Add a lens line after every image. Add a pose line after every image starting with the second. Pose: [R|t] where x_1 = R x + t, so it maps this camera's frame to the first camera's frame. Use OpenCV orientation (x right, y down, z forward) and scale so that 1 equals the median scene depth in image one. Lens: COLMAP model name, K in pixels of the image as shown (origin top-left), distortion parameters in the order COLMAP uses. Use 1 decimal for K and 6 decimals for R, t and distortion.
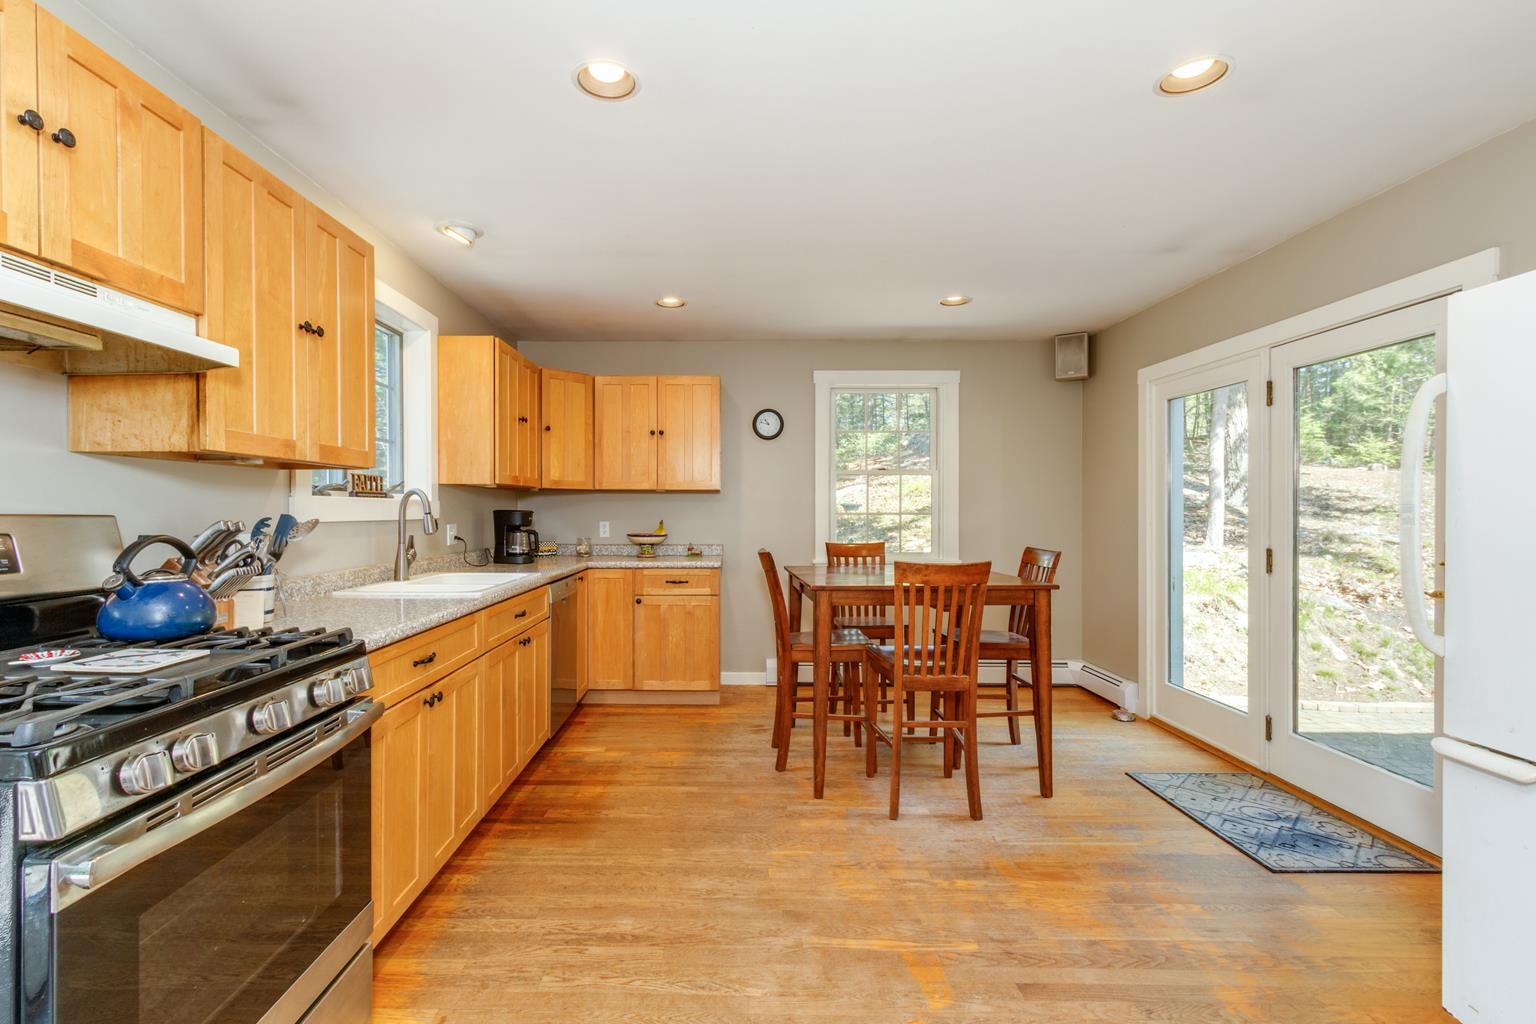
lens RADIAL K [[703.9, 0, 771.1], [0, 703.9, 511.4], [0, 0, 1]] dist [0.001368, -0.000658]
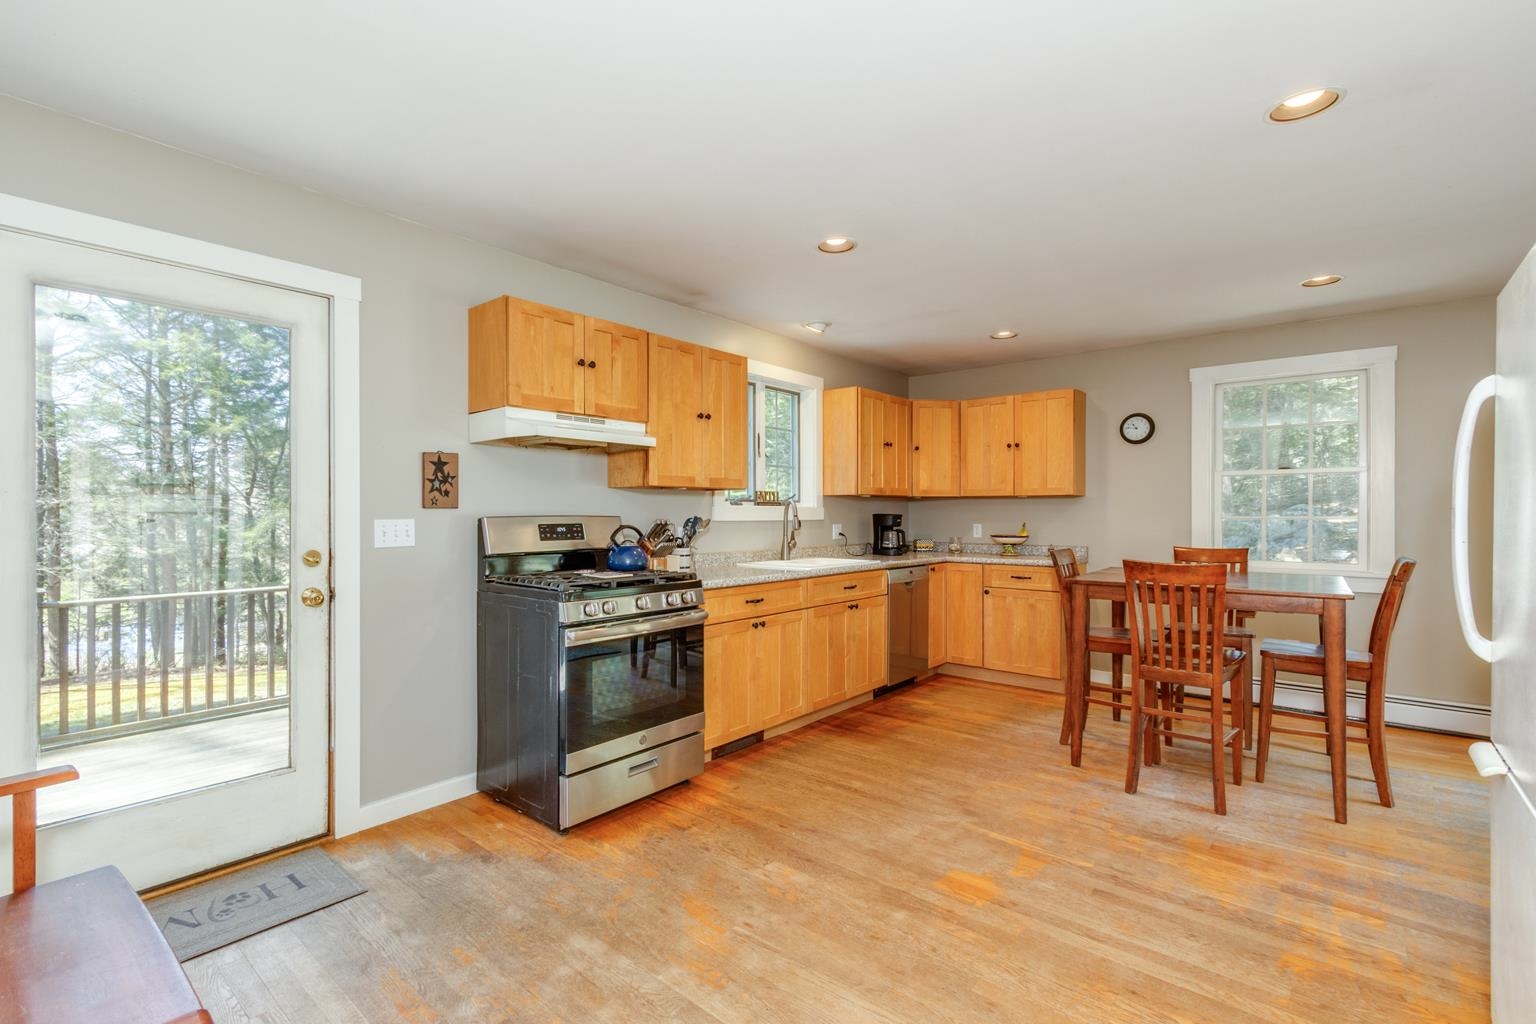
lens RADIAL K [[703.9, 0, 764.2], [0, 703.9, 512.8], [0, 0, 1]] dist [0.001368, -0.000658]
pose [[0.774557, -0.001101, -0.632503, 0.358056], [-0.001120, 0.999995, -0.003112, 0.000323], [0.632503, 0.003119, 0.774551, -0.185812]]
